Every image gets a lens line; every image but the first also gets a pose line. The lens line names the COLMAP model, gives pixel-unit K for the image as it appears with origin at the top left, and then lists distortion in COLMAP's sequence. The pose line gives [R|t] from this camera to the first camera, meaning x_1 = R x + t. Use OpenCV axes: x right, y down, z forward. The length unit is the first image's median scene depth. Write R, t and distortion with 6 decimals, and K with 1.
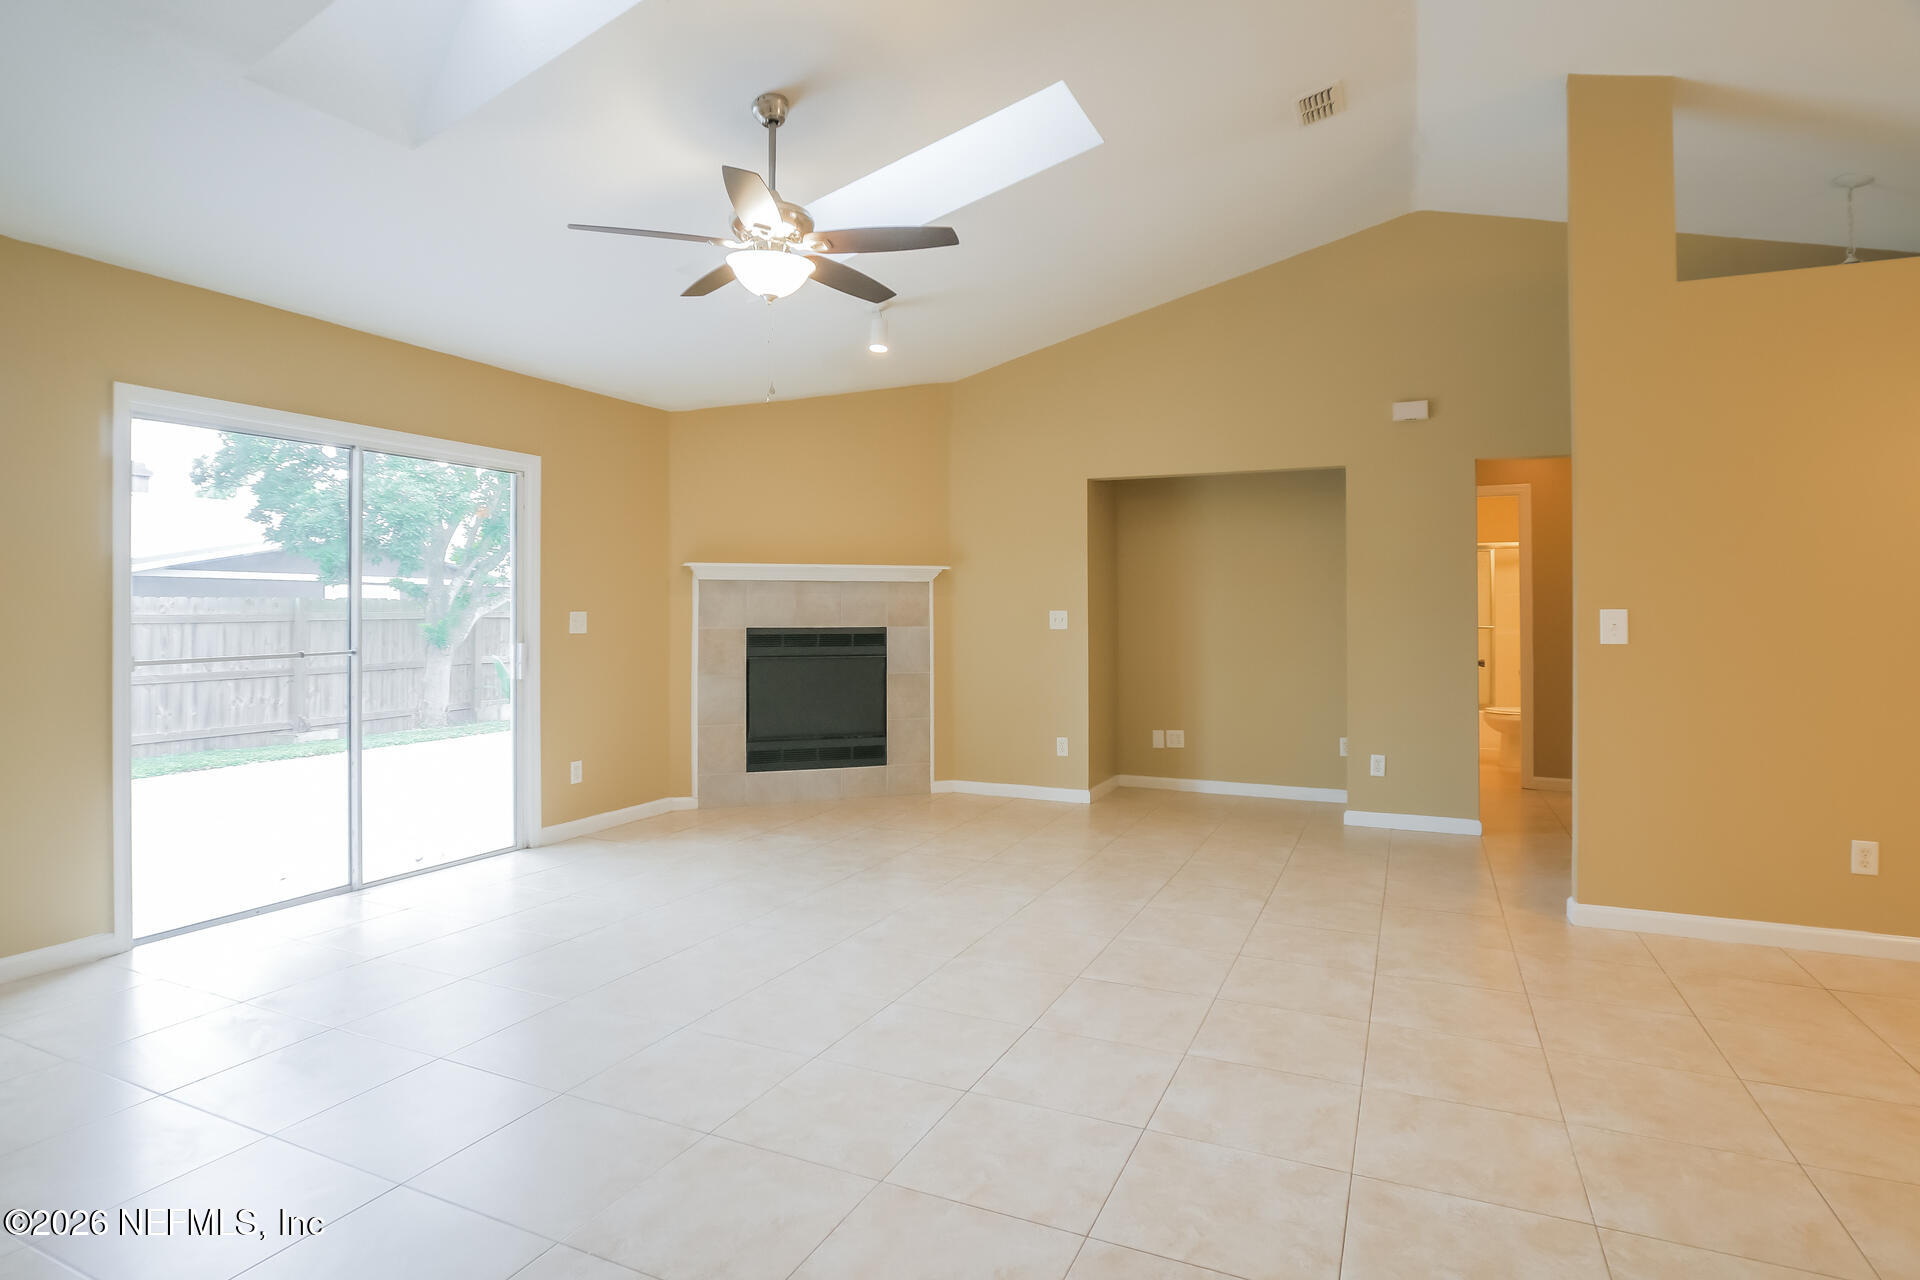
lens RADIAL K [[1034.9, 0, 955.2], [0, 1034.9, 603.0], [0, 0, 1]] dist [-0.001963, 0.000955]
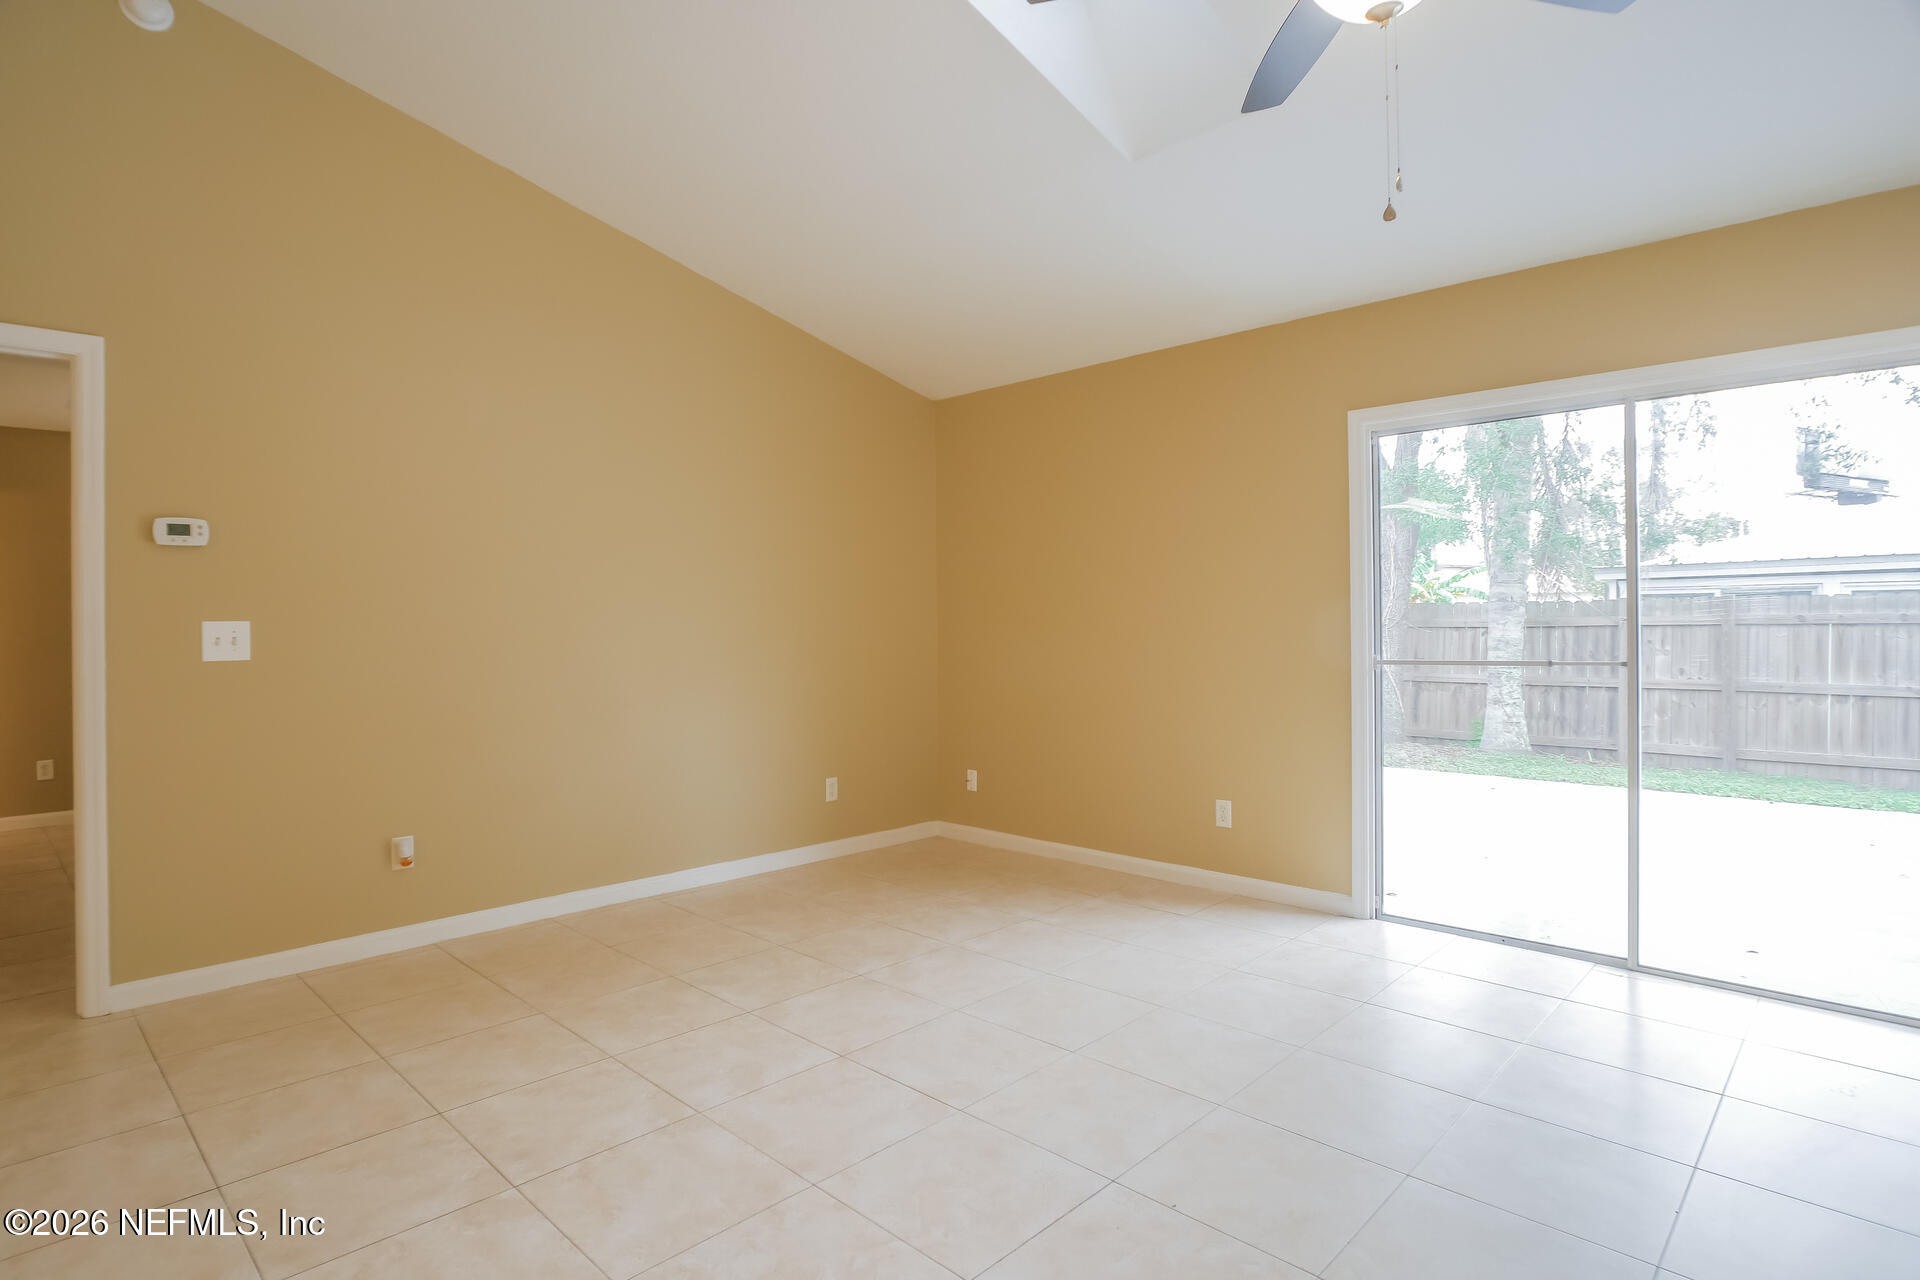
lens RADIAL K [[1034.9, 0, 955.2], [0, 1034.9, 603.0], [0, 0, 1]] dist [-0.001963, 0.000955]
pose [[-0.321491, -0.005518, -0.946897, 0.335489], [0.014314, 0.999840, -0.010686, 0.002271], [0.946804, -0.016989, -0.321361, 0.797615]]
